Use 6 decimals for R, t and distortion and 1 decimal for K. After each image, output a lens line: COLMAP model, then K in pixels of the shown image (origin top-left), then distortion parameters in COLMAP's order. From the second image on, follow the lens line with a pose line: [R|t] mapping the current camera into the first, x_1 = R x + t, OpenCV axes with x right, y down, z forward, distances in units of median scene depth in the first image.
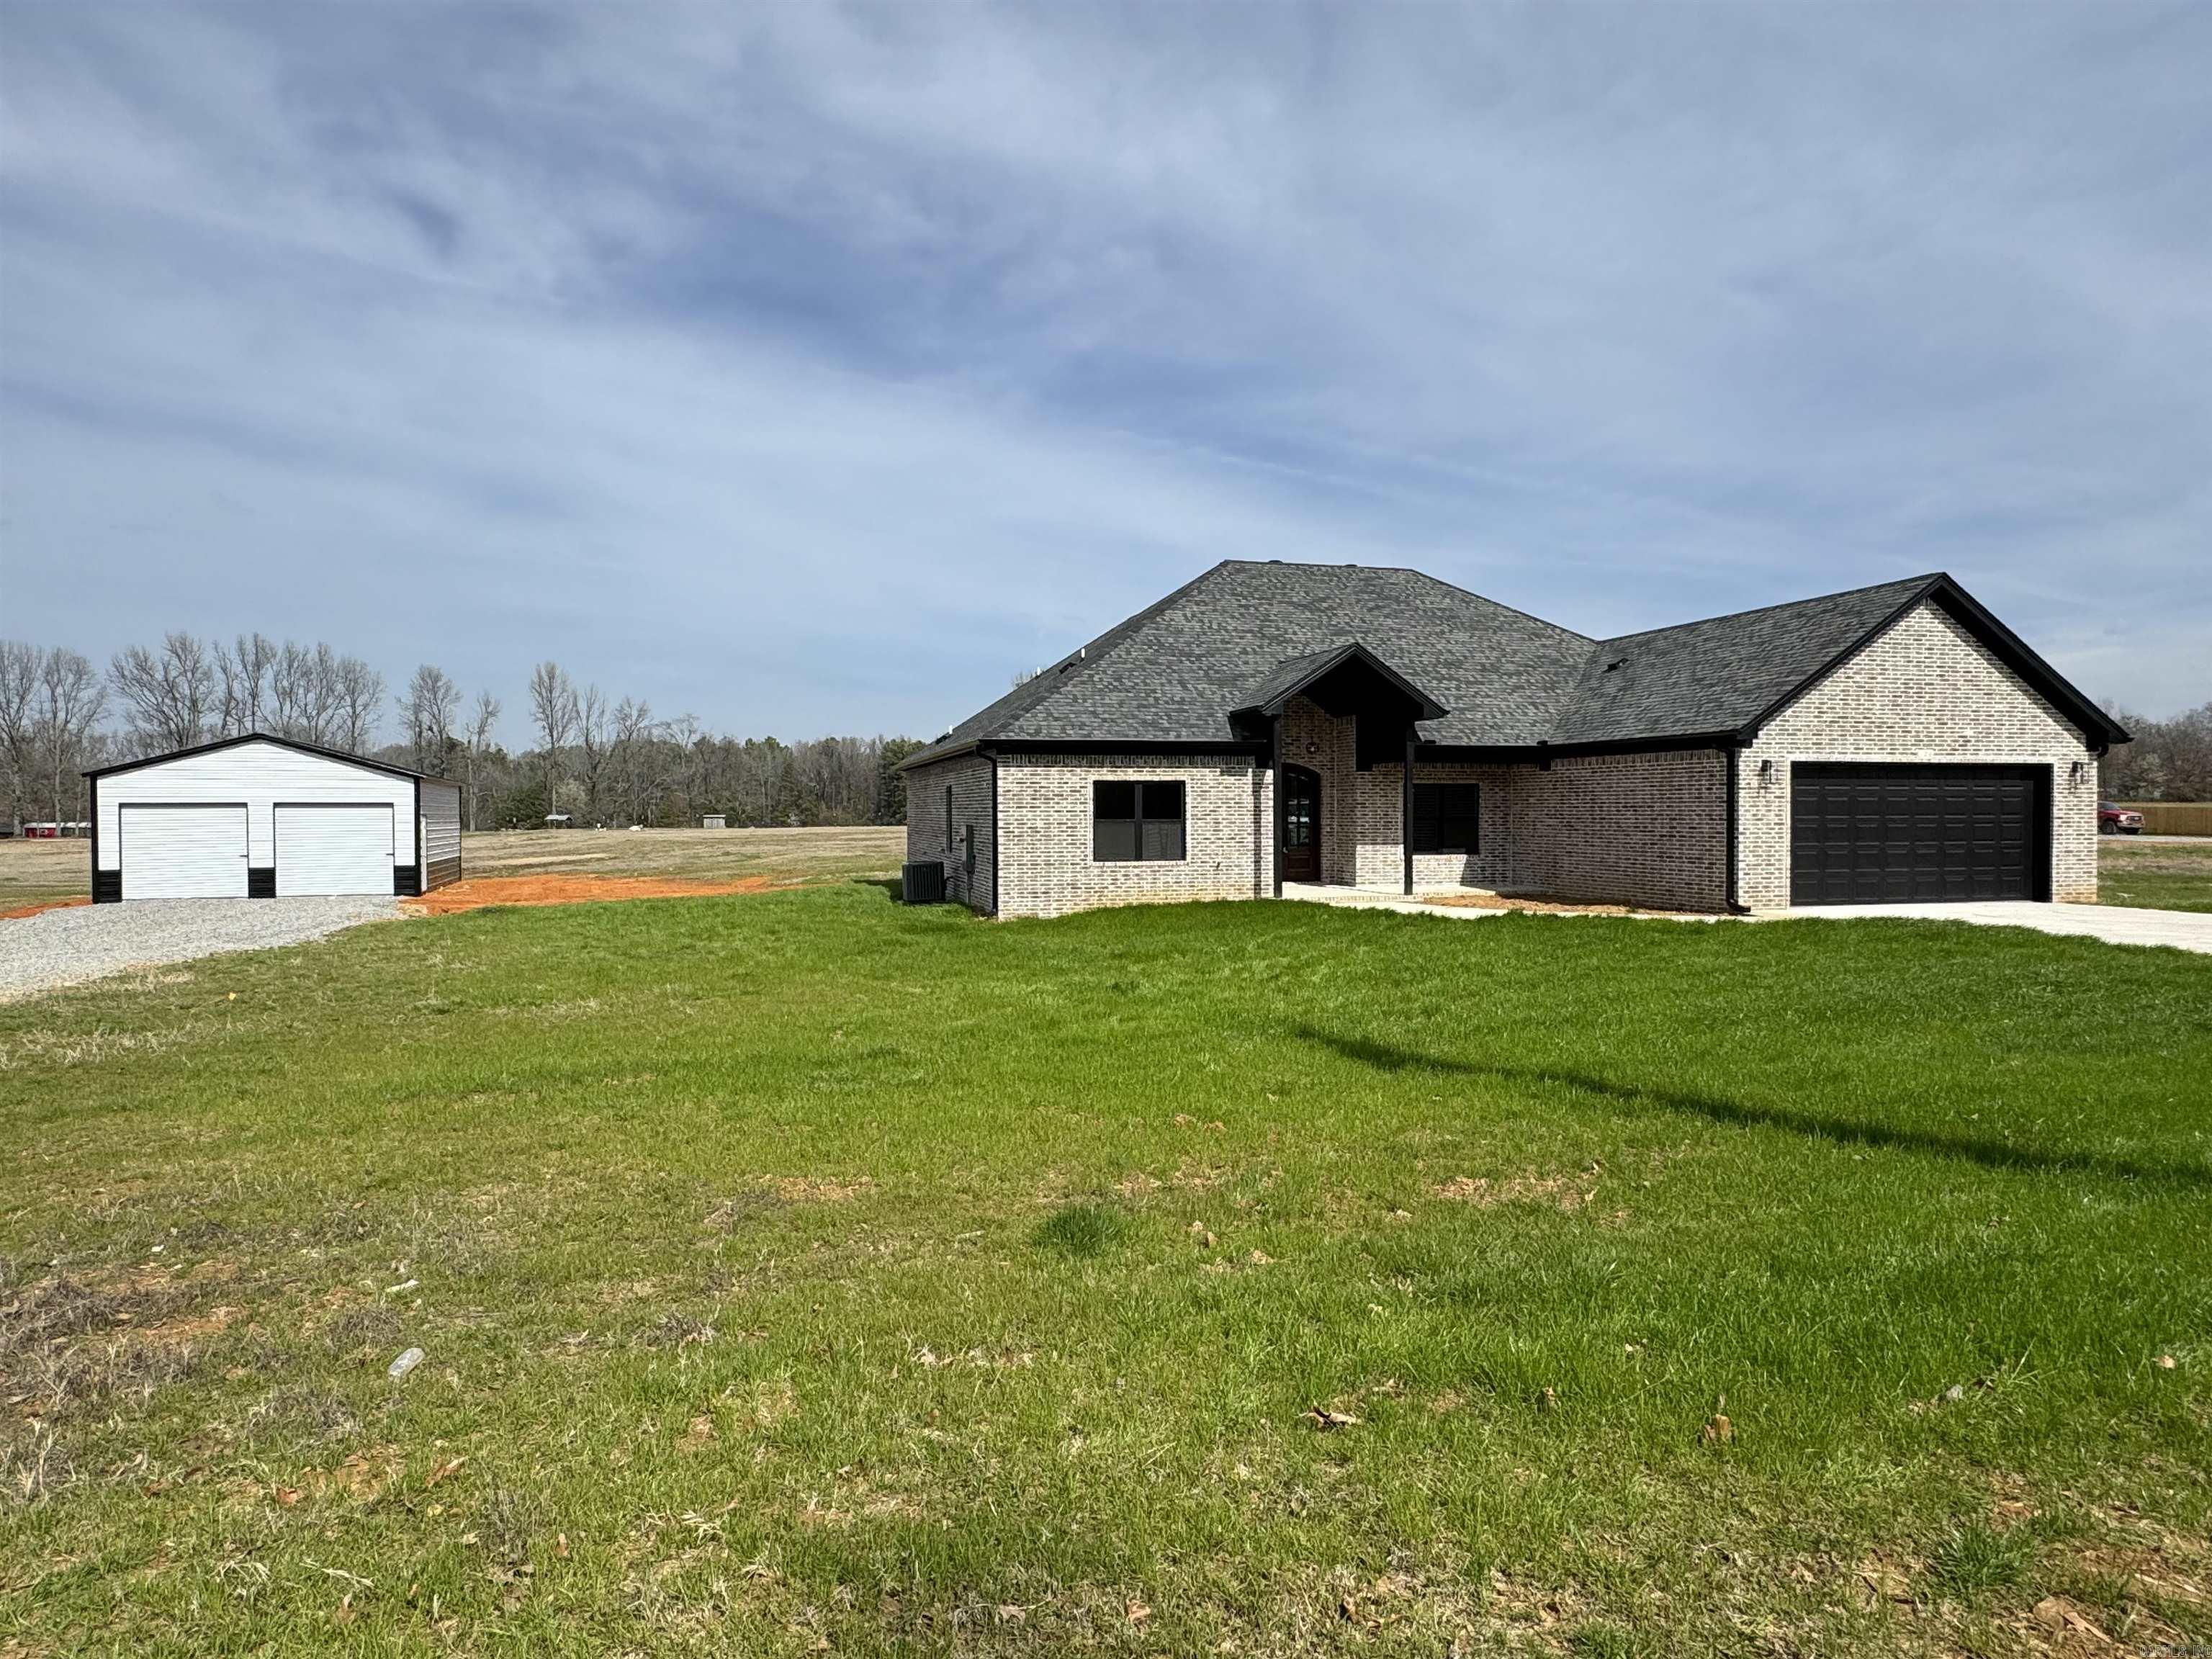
lens RADIAL K [[1351.1, 0, 1107.1], [0, 1351.1, 829.2], [0, 0, 1]] dist [0.002298, 0.000362]
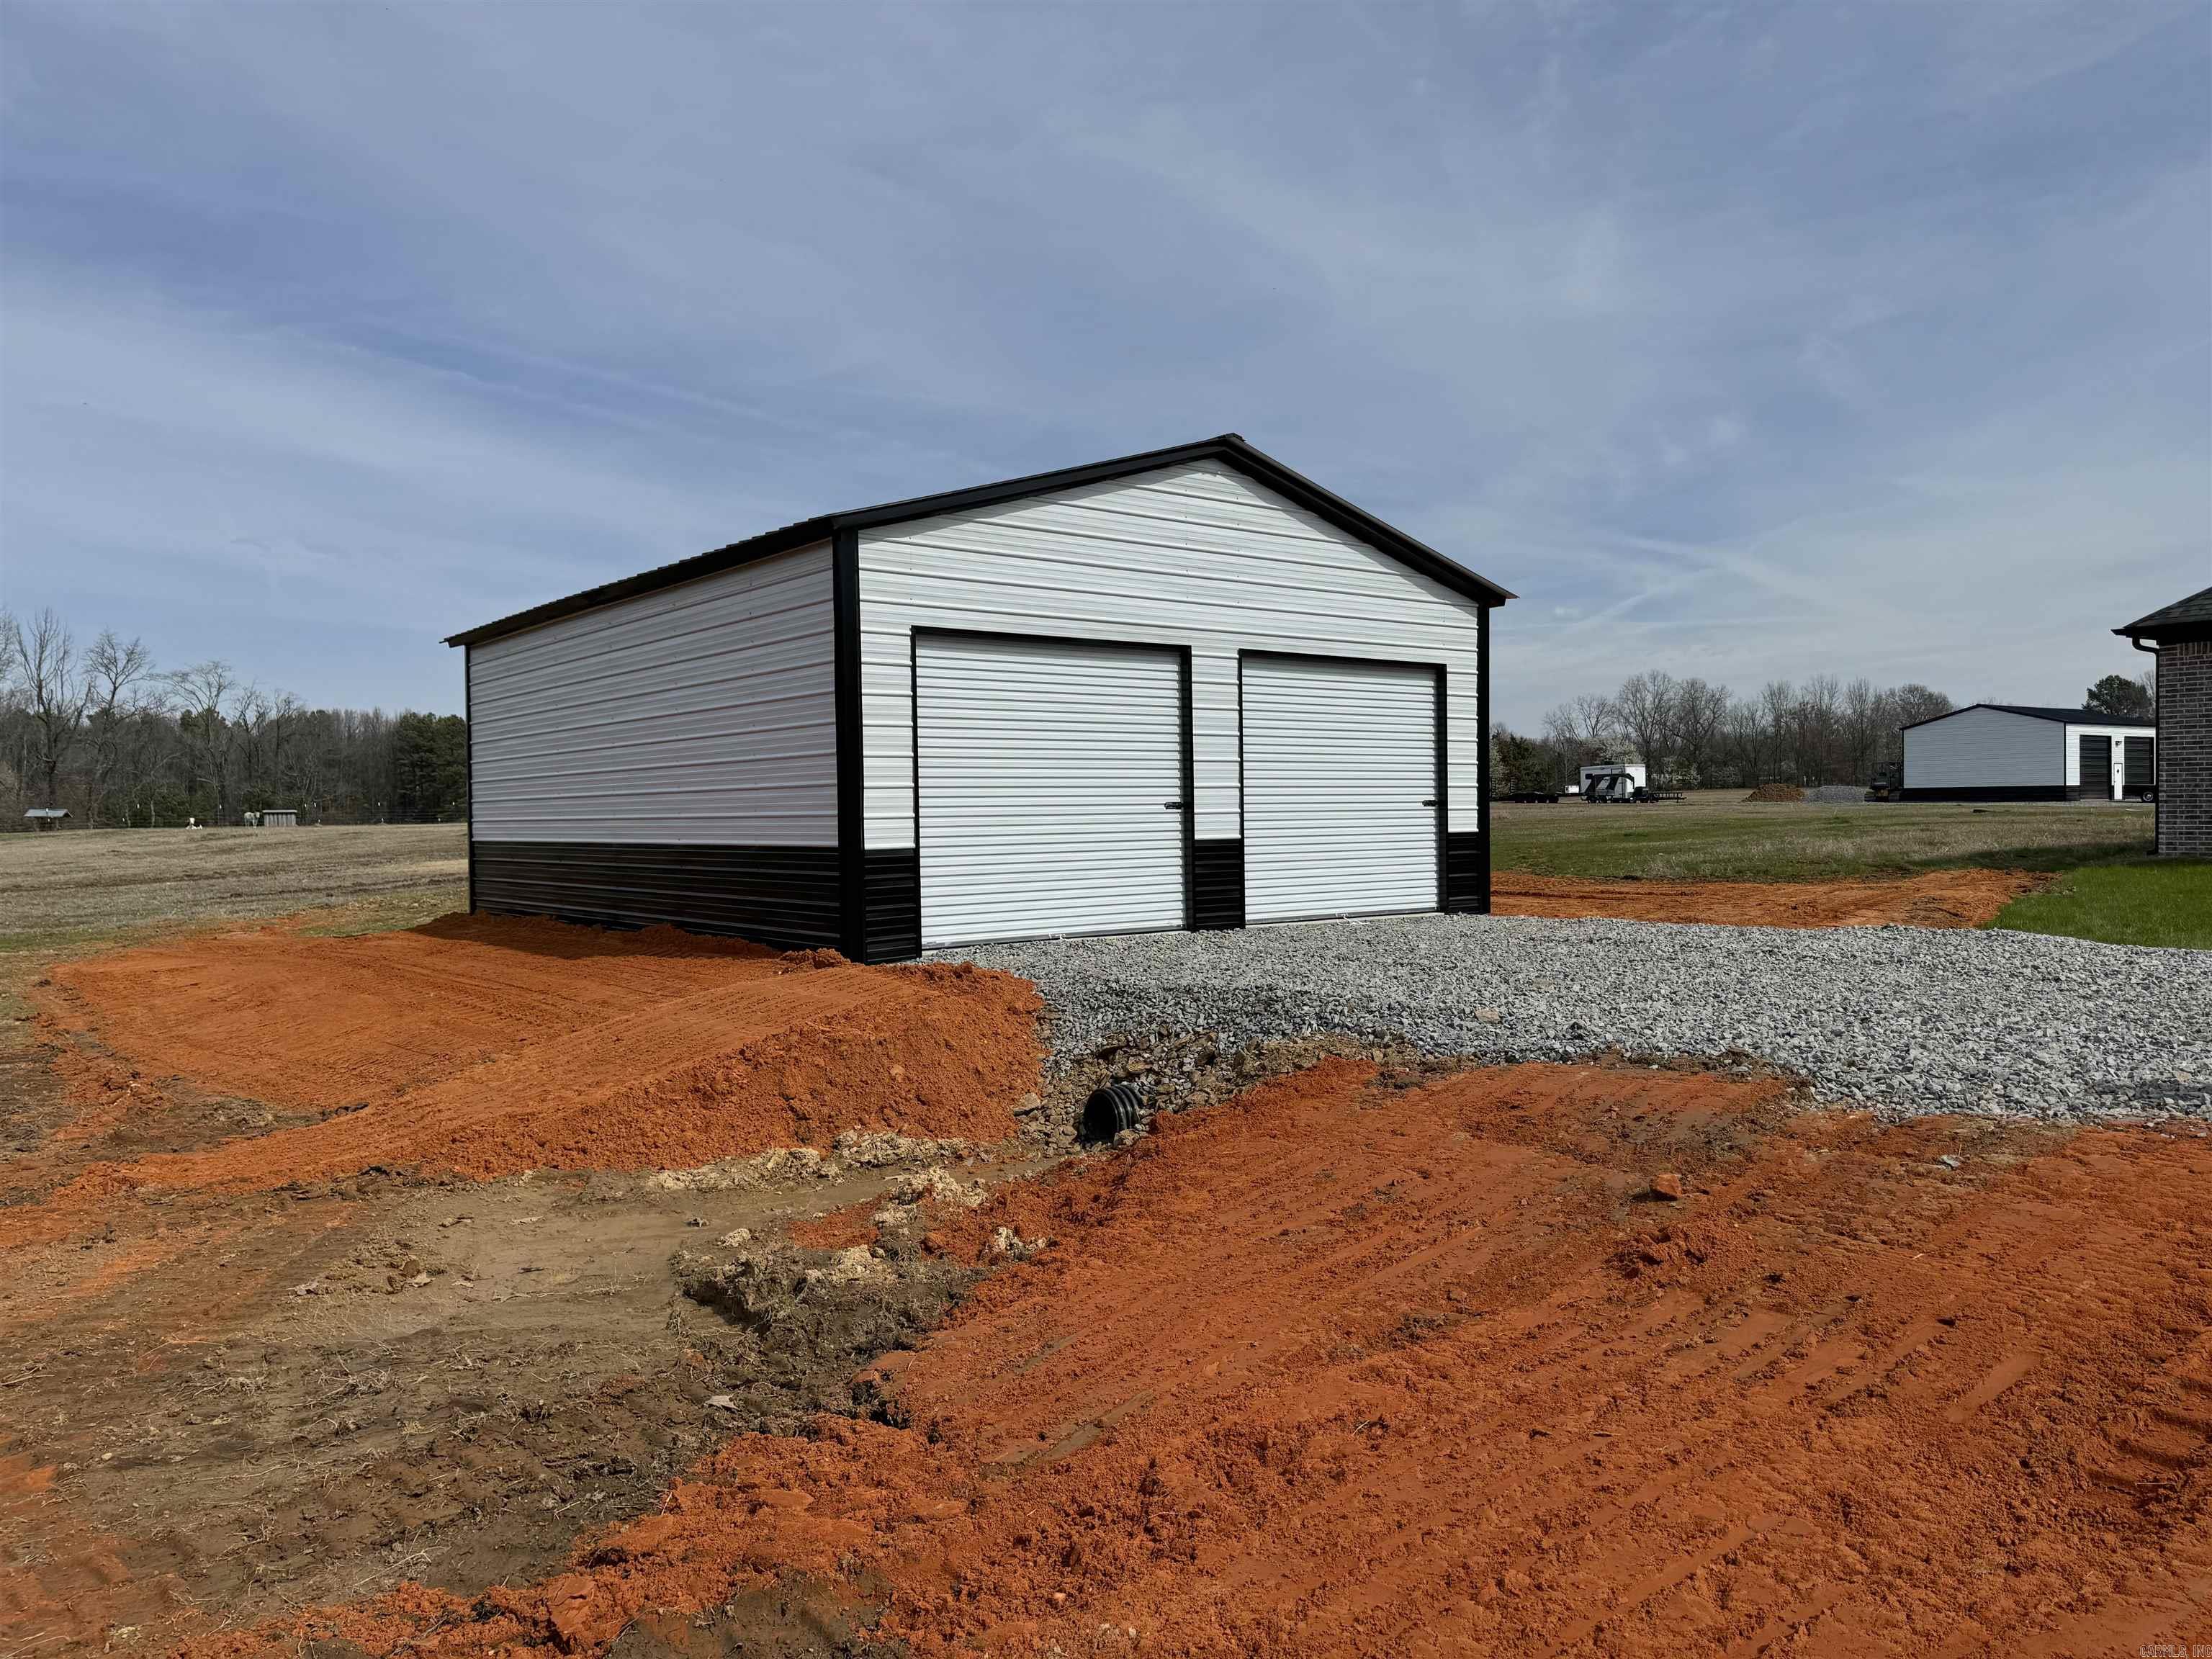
lens RADIAL K [[1562.1, 0, 1105.0], [0, 1562.1, 829.2], [0, 0, 1]] dist [-0.000333, -0.000471]
pose [[0.945163, -0.011295, 0.326404, -0.777602], [0.012189, 0.999925, -0.000694, 0.025624], [-0.326371, 0.004634, 0.945230, 0.637414]]
